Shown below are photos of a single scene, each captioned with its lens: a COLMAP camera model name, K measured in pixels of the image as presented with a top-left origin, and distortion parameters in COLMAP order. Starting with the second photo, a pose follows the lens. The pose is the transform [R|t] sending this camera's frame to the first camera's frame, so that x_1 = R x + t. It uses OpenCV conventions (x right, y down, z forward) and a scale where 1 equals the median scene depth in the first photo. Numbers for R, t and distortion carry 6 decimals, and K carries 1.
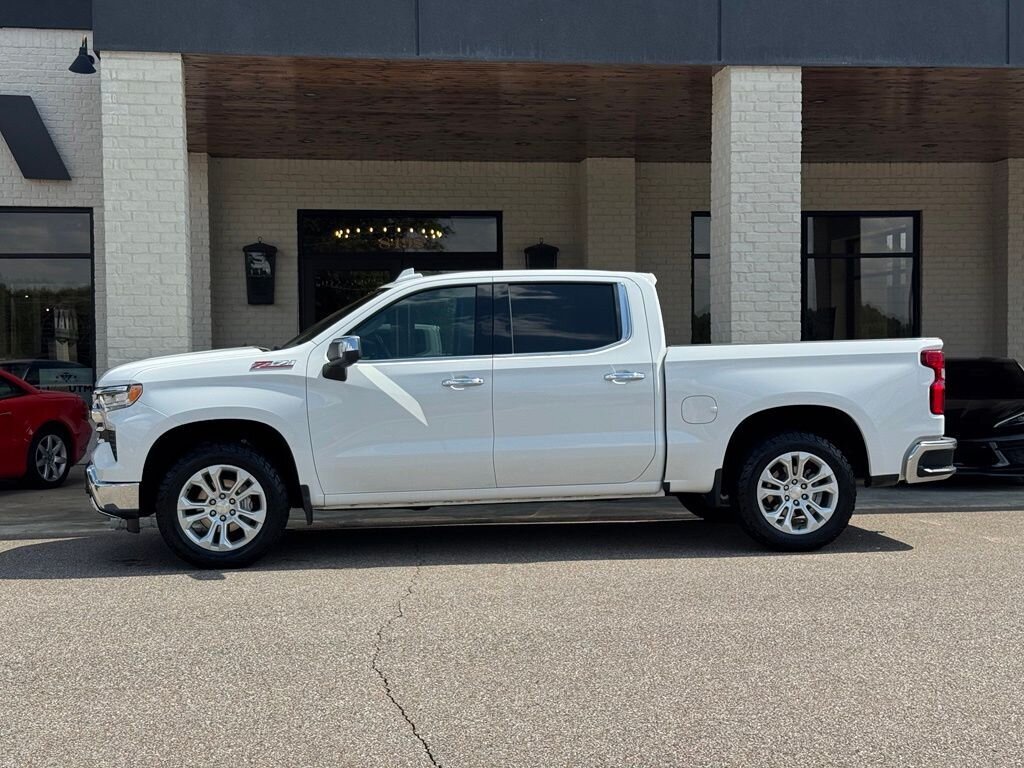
lens RADIAL K [[1423.7, 0, 511.4], [0, 1423.7, 383.0], [0, 0, 1]] dist [0.187404, -0.359162]
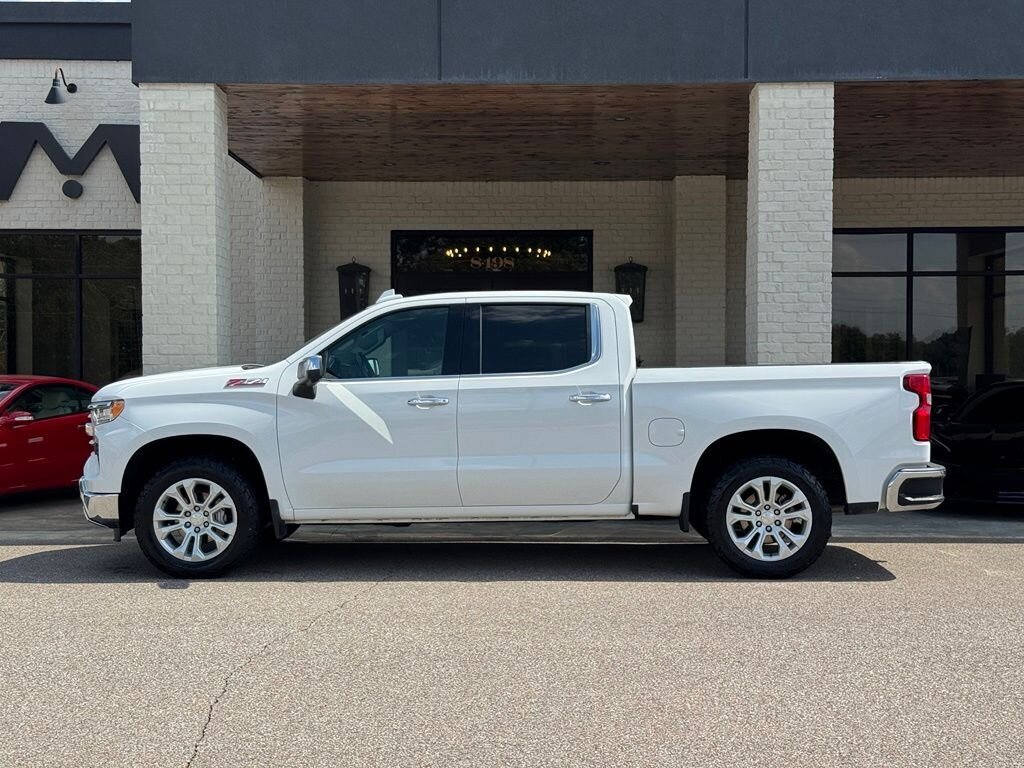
lens RADIAL K [[1423.1, 0, 513.2], [0, 1423.1, 384.2], [0, 0, 1]] dist [0.184786, -0.312833]
pose [[0.988084, 0.010436, -0.153564, 0.139091], [-0.012060, 0.999881, -0.009652, -0.002940], [0.153445, 0.011389, 0.988092, 0.004549]]
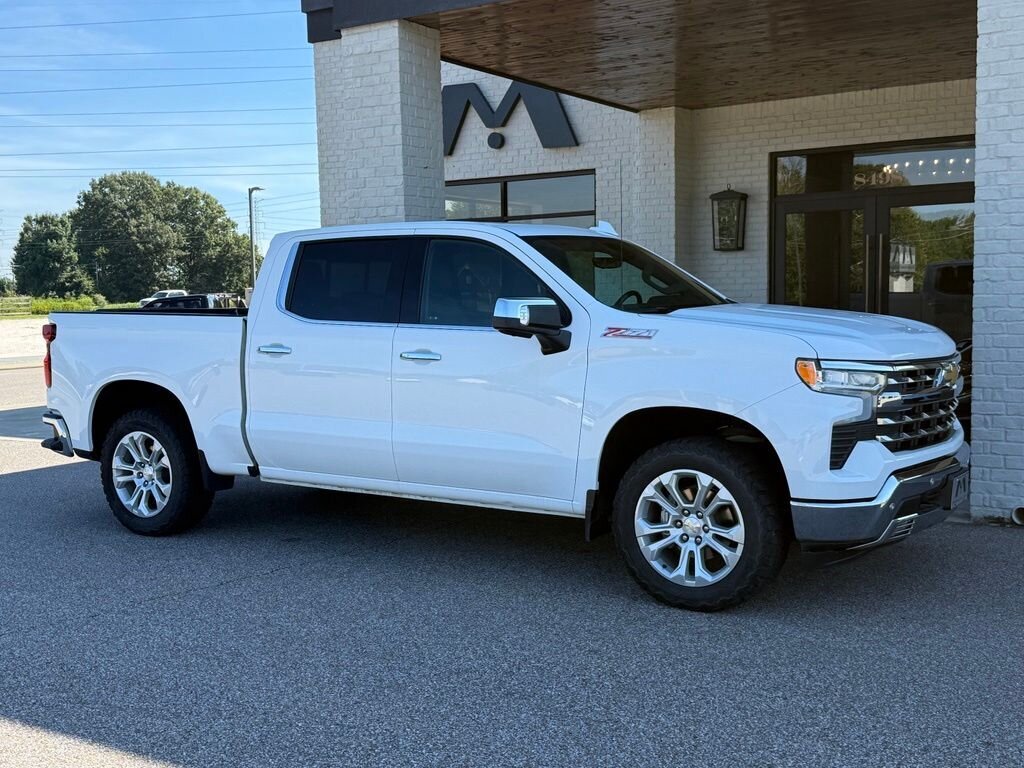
lens RADIAL K [[1165.0, 0, 512.3], [0, 1165.0, 389.3], [0, 0, 1]] dist [0.208546, -0.480738]
pose [[0.753528, 0.050832, -0.655448, 0.380709], [-0.003969, 0.997340, 0.072784, -0.024136], [0.657404, -0.052243, 0.751725, 0.377167]]
